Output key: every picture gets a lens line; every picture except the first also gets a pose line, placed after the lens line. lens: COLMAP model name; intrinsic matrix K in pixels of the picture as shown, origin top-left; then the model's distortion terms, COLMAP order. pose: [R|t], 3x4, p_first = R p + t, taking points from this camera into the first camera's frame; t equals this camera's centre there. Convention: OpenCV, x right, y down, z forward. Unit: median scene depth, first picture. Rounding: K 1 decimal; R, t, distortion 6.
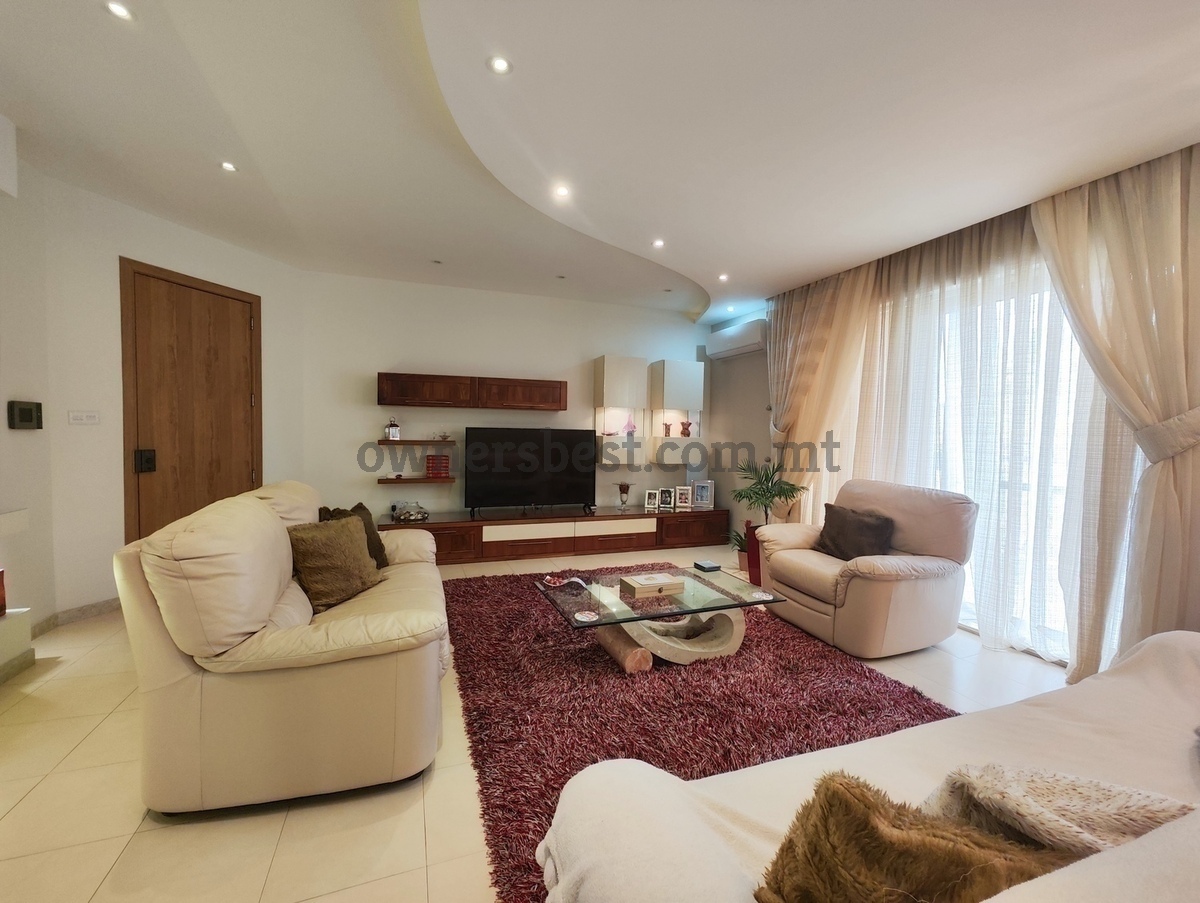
lens RADIAL K [[499.8, 0, 594.8], [0, 499.8, 450.2], [0, 0, 1]] dist [-0.002816, 0.000118]
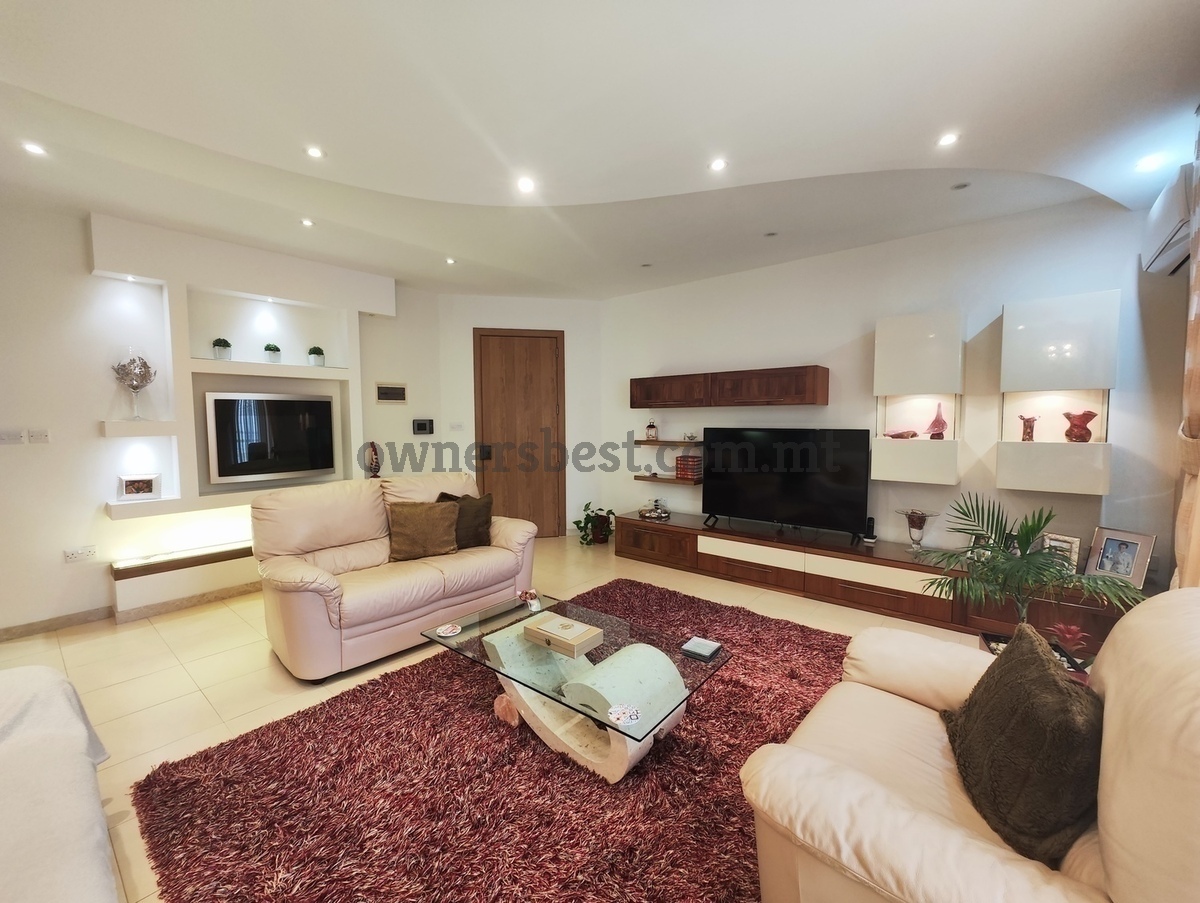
lens RADIAL K [[499.8, 0, 595.8], [0, 499.8, 452.6], [0, 0, 1]] dist [-0.002816, 0.000118]
pose [[0.484838, 0.041735, -0.873608, 0.463471], [-0.017971, 0.999125, 0.037757, -0.030440], [0.874419, -0.002607, 0.485164, 0.364920]]
